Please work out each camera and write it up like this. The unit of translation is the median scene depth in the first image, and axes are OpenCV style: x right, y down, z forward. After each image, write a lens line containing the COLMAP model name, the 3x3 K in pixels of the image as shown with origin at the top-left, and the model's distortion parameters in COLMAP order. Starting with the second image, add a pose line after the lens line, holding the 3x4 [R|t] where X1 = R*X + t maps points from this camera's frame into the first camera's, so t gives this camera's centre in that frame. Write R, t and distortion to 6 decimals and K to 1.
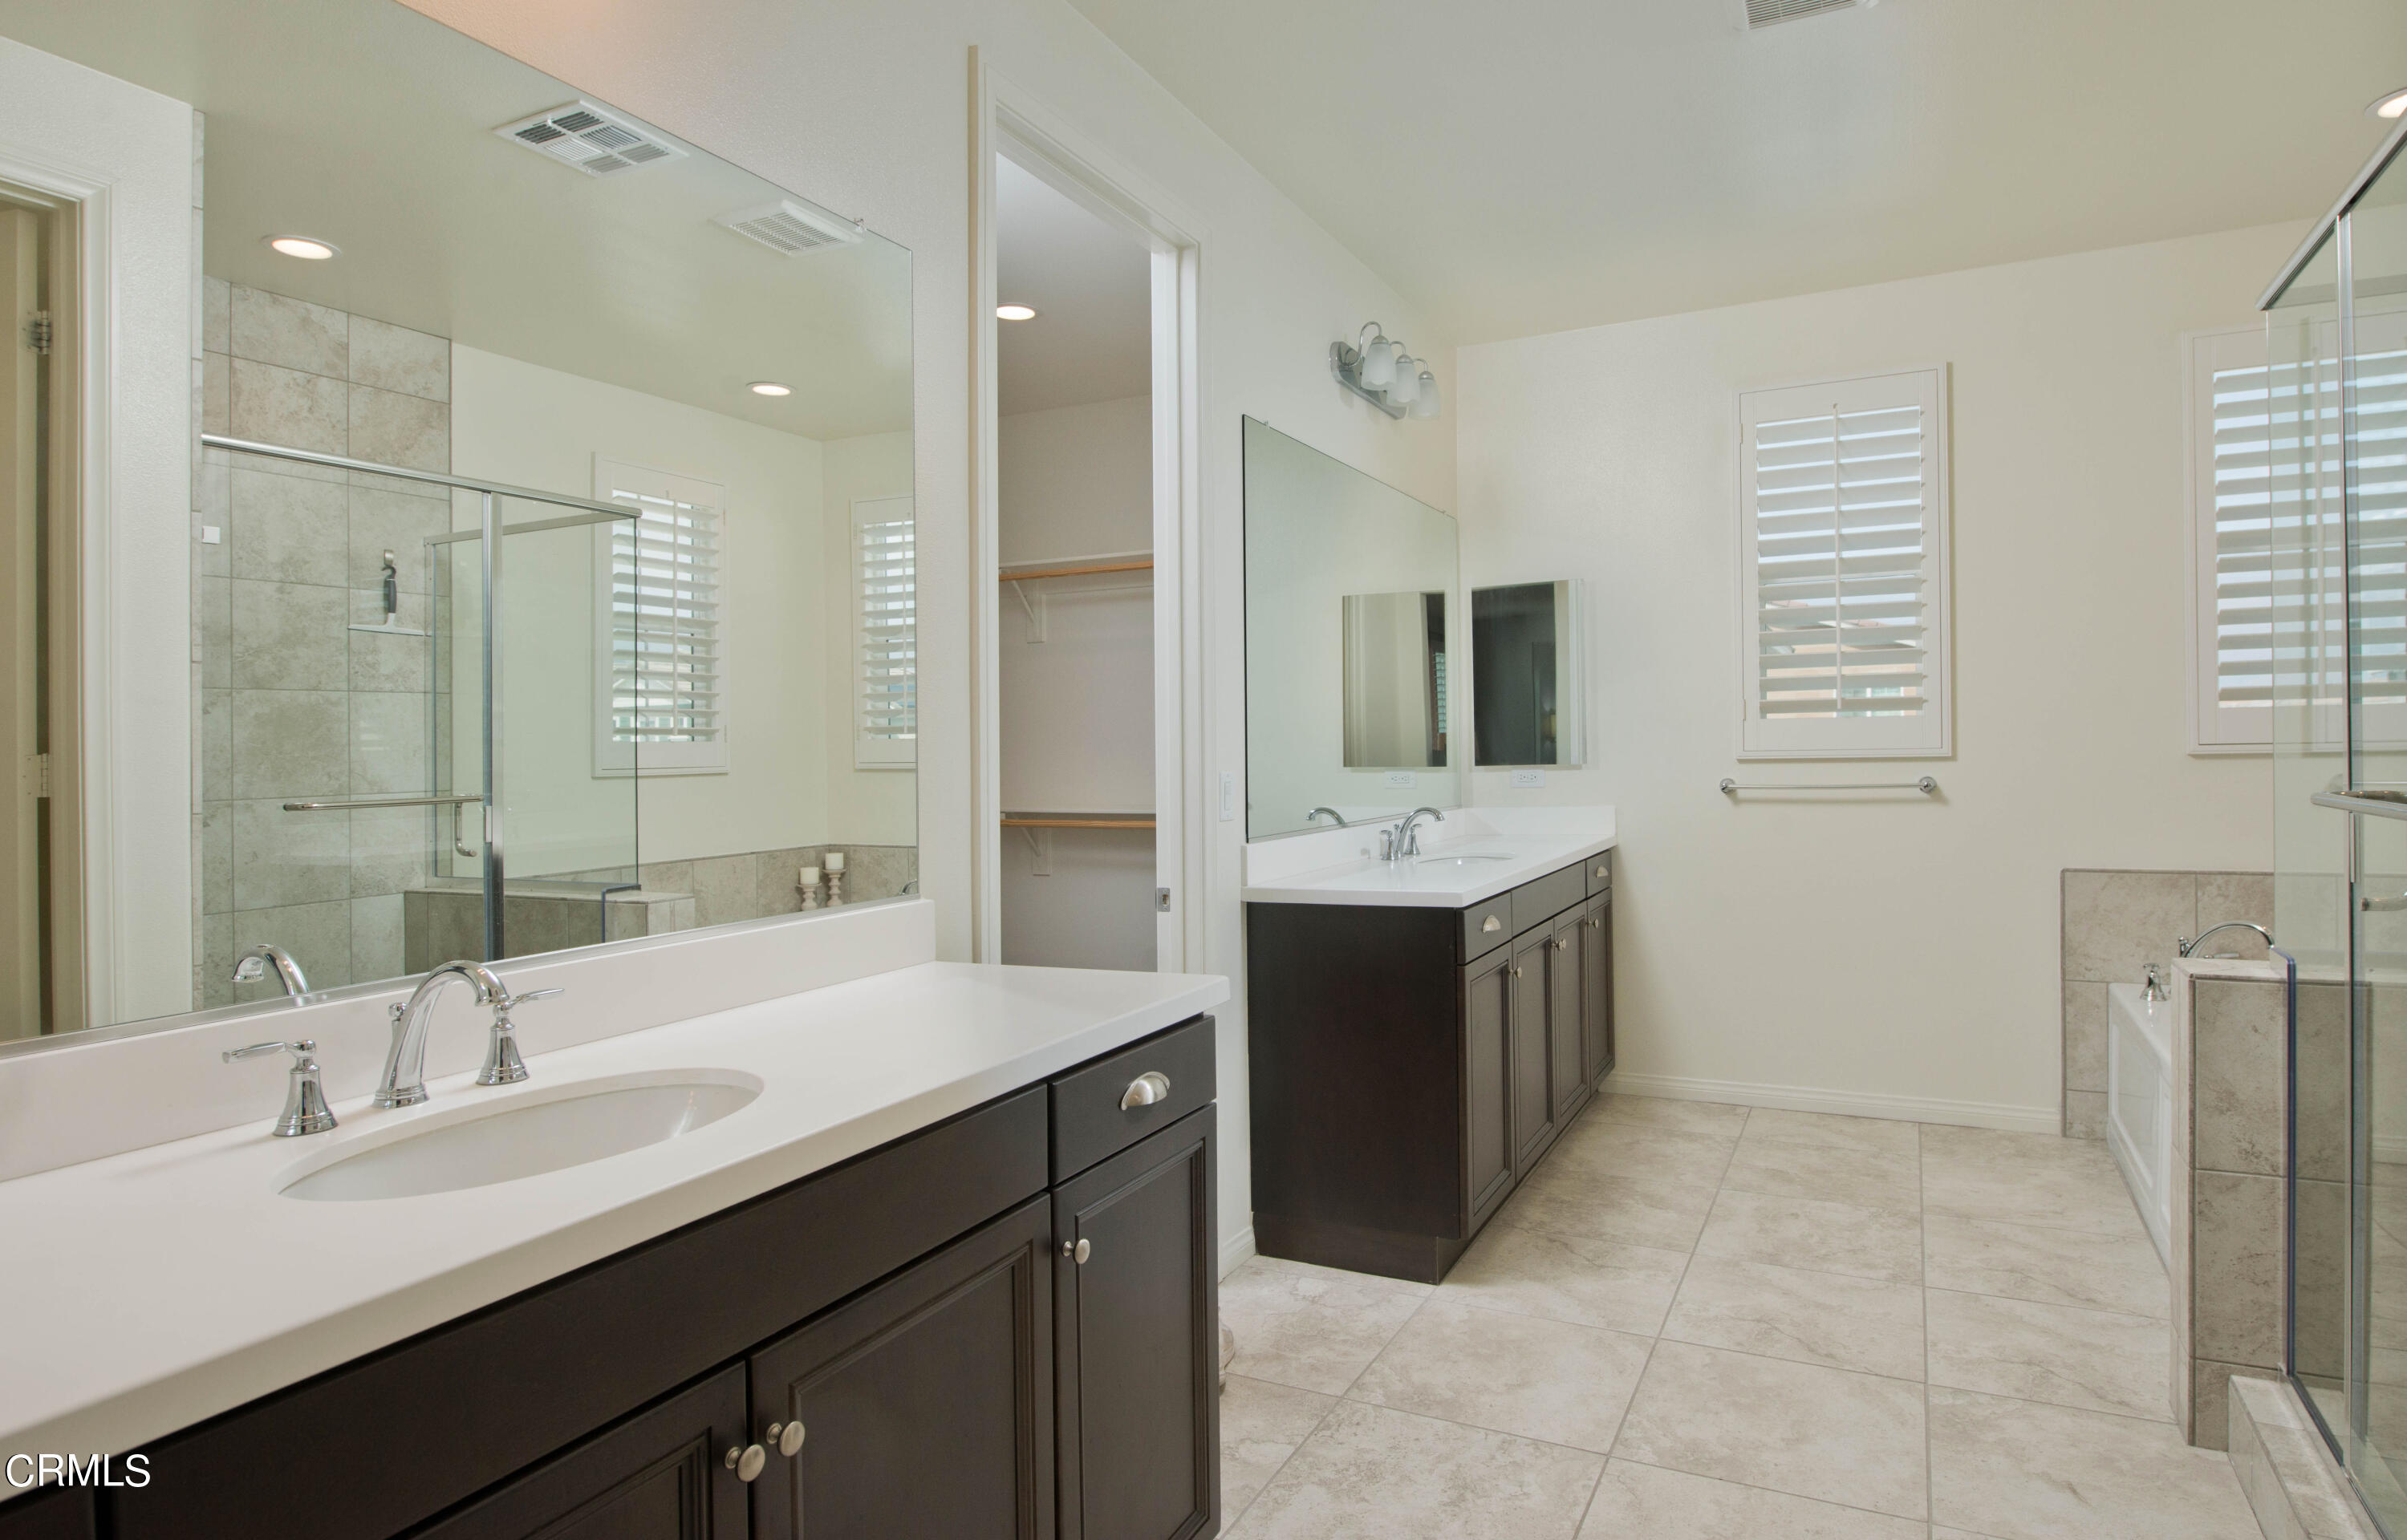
lens RADIAL K [[1250.8, 0, 1205.6], [0, 1250.8, 738.7], [0, 0, 1]] dist [-0.000021, -0.000048]
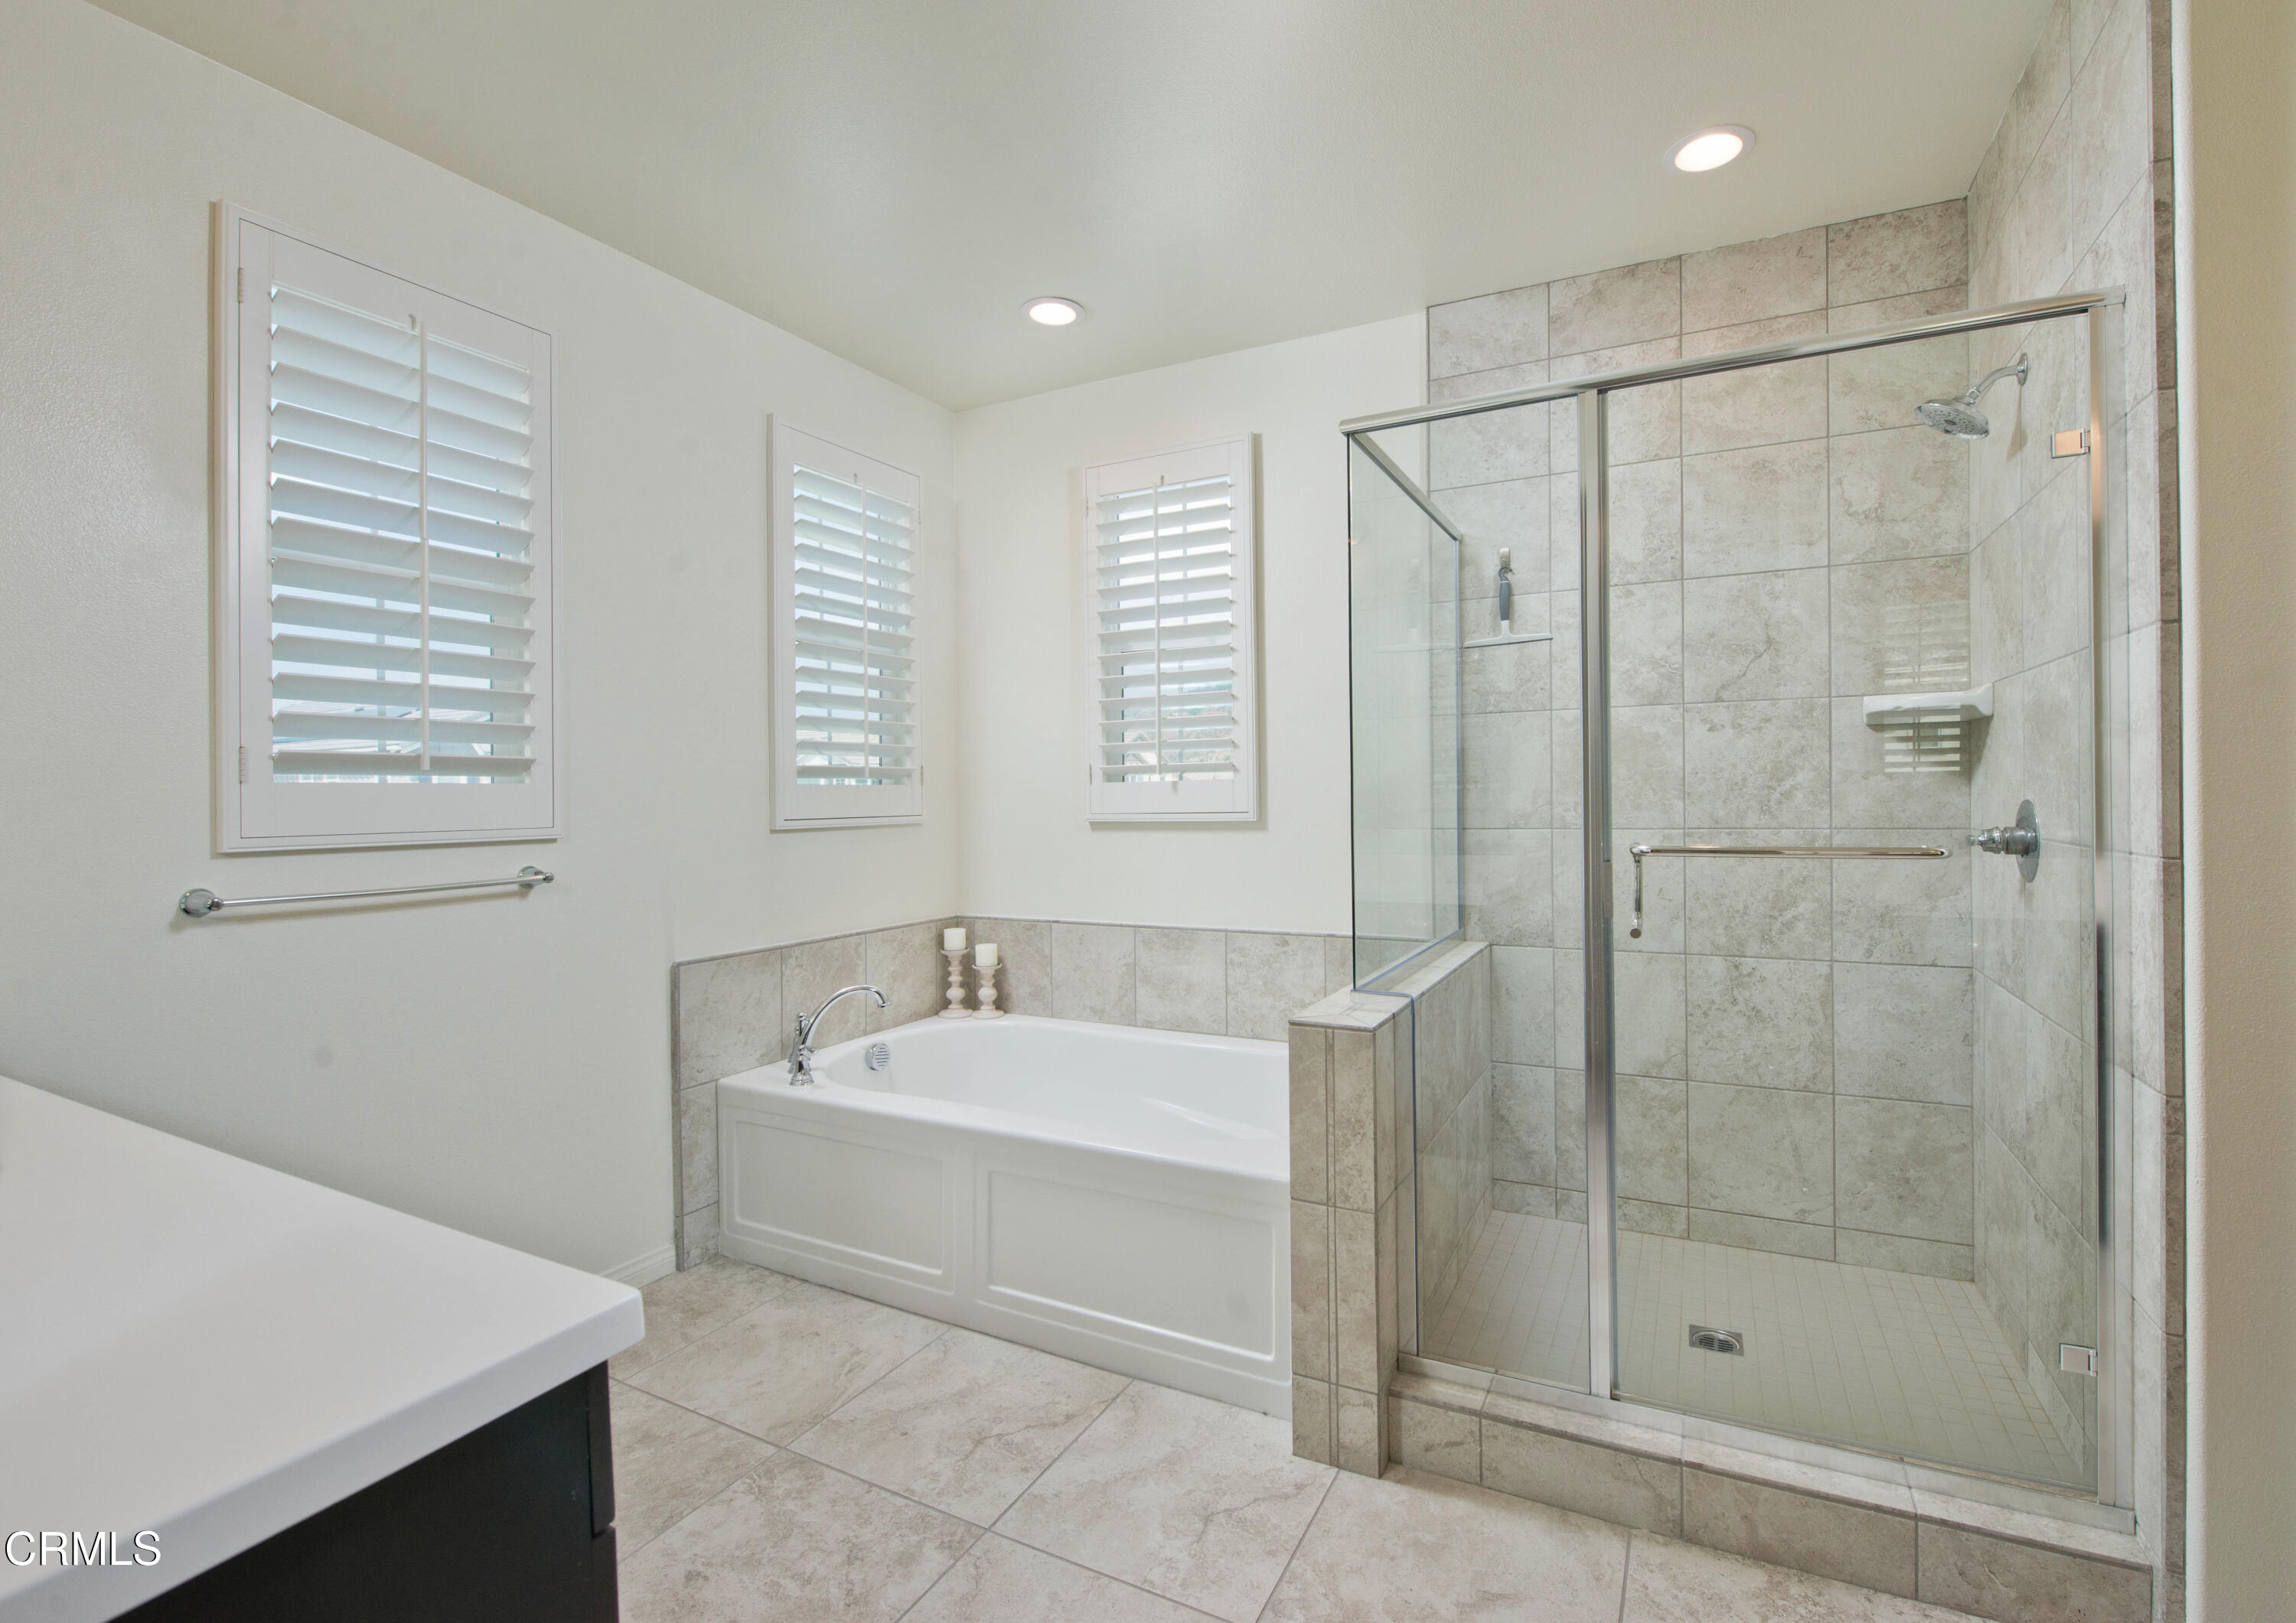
lens RADIAL K [[1039.8, 0, 1148.0], [0, 1039.8, 811.5], [0, 0, 1]] dist [-0.019452, -0.000181]
pose [[-0.031339, 0.001765, 0.999507, -0.044725], [0.010953, 0.999939, -0.001422, 0.005439], [-0.999449, 0.010903, -0.031356, 0.812362]]
